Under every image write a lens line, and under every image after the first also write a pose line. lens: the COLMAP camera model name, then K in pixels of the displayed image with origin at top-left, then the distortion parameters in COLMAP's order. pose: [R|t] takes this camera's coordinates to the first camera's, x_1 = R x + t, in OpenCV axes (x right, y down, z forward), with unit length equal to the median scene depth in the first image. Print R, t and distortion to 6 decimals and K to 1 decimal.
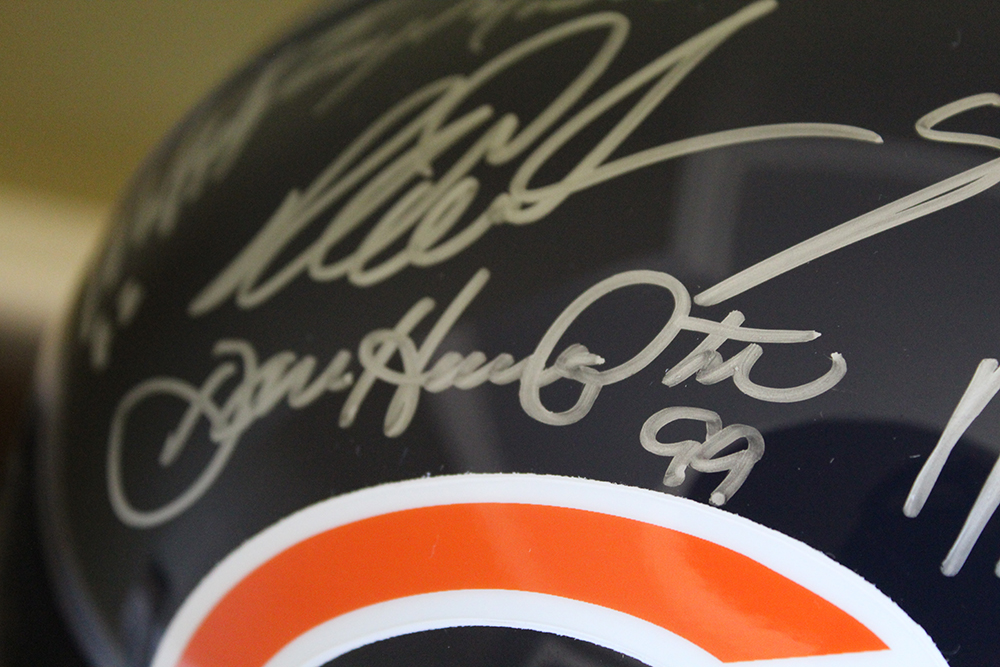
lens RADIAL K [[2063.4, 0, 500.0], [0, 2063.4, 332.9], [0, 0, 1]] dist [0.030888, 0.000000]
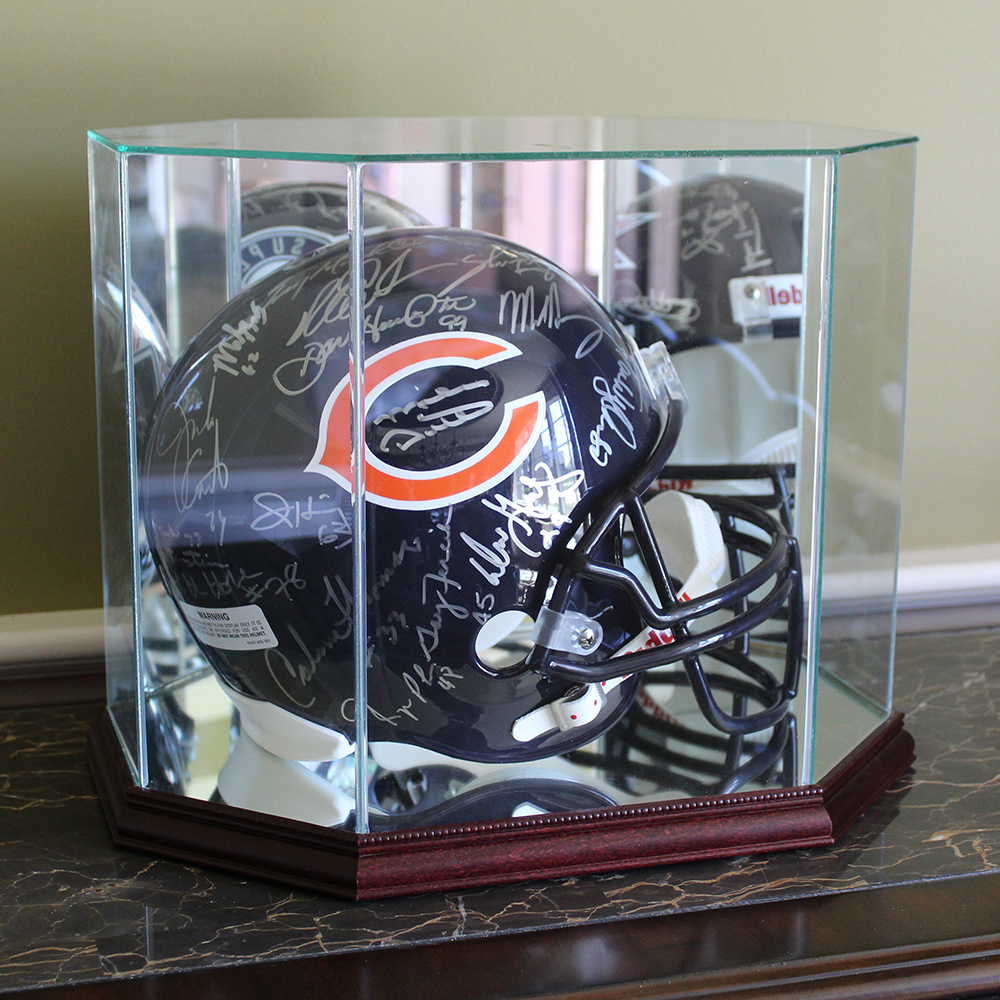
lens RADIAL K [[1983.1, 0, 505.9], [0, 1983.1, 497.5], [0, 0, 1]] dist [-0.064571, 0.000000]
pose [[0.785003, -0.120877, 0.607585, -2.256341], [0.319998, 0.918920, -0.230623, 1.310560], [-0.530445, 0.375466, 0.760035, -1.978830]]
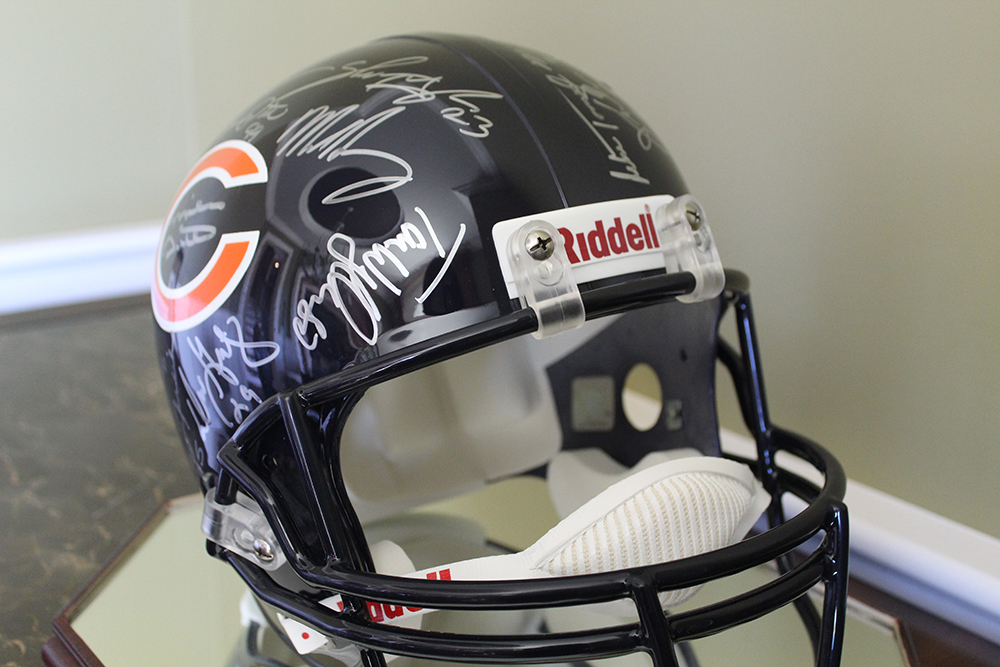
lens RADIAL K [[1261.0, 0, 500.5], [0, 1261.0, 334.5], [0, 0, 1]] dist [-0.022372, 0.000000]
pose [[0.849734, 0.170917, -0.498739, 1.548333], [-0.300360, 0.934399, -0.191527, 0.648570], [0.433286, 0.312548, 0.845327, -0.562616]]
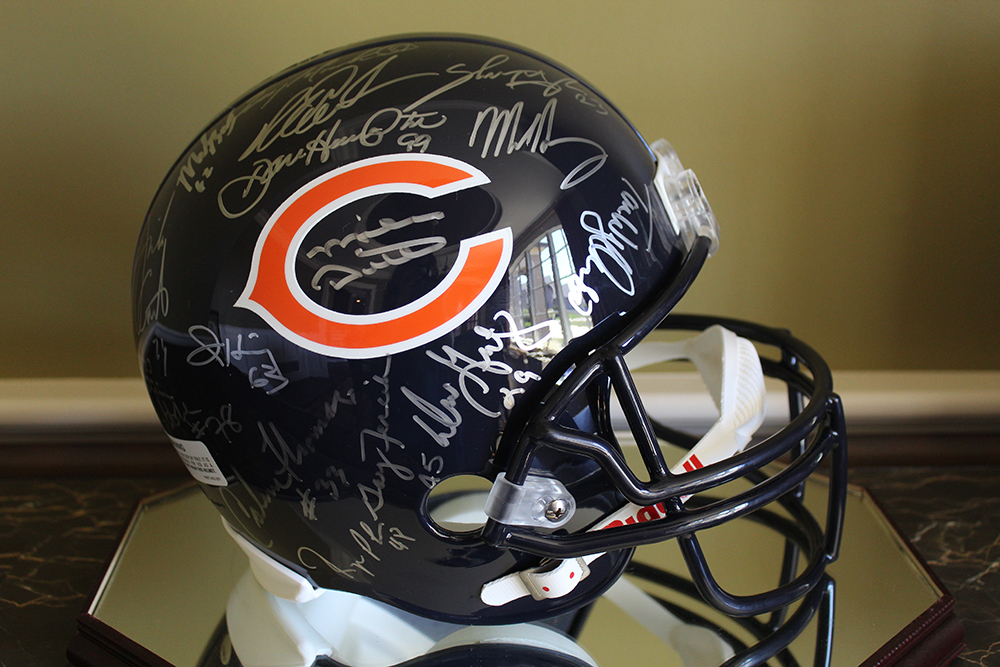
lens RADIAL K [[1317.8, 0, 494.1], [0, 1317.8, 340.4], [0, 0, 1]] dist [-0.024507, 0.000000]
pose [[0.911102, -0.110169, 0.397185, -0.720468], [0.207880, 0.954907, -0.211988, 0.885444], [-0.355920, 0.275709, 0.892920, -1.043209]]
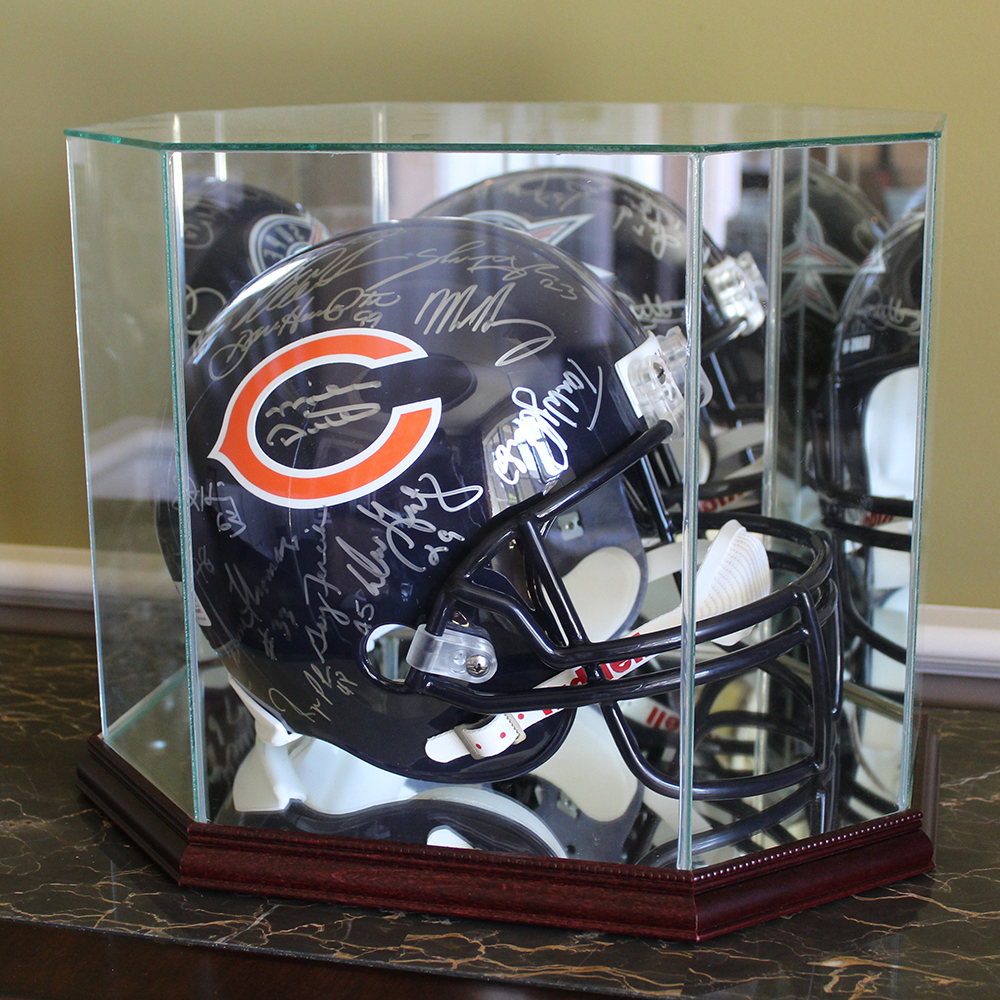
lens RADIAL K [[1853.1, 0, 490.6], [0, 1853.1, 520.1], [0, 0, 1]] dist [-0.076713, 0.000000]
pose [[0.990690, -0.029031, 0.133002, -0.157691], [0.068187, 0.951426, -0.300231, 1.491169], [-0.117826, 0.306505, 0.944549, -2.305711]]
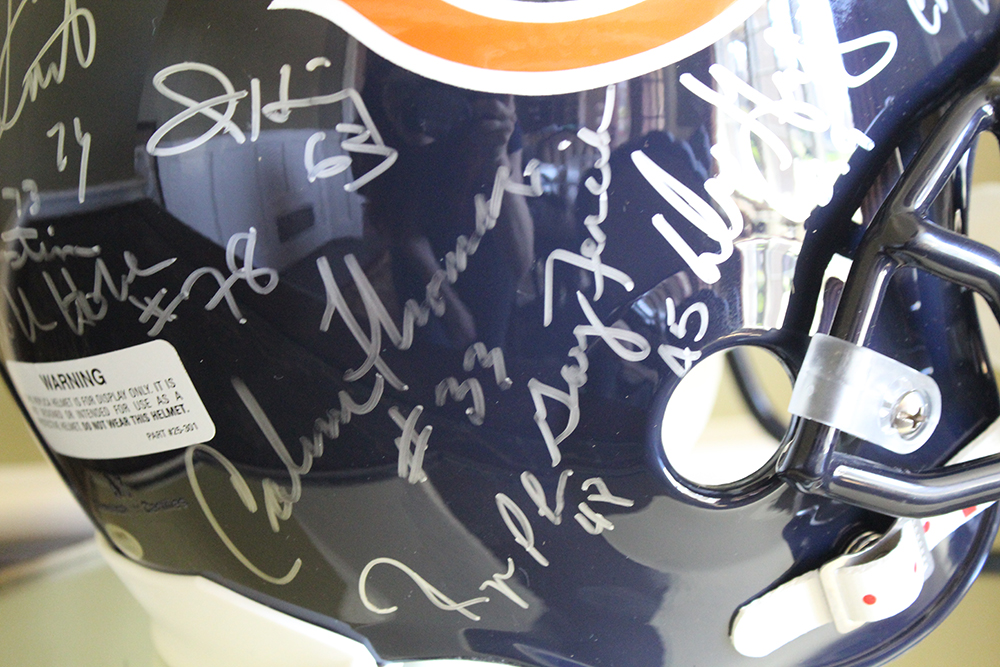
lens RADIAL K [[1950.5, 0, 494.6], [0, 1950.5, 369.5], [0, 0, 1]] dist [-0.043148, 0.000000]
pose [[0.790202, -0.088425, 0.606434, -1.078117], [0.327949, 0.896946, -0.296543, 1.060959], [-0.517717, 0.433208, 0.737767, -0.027865]]
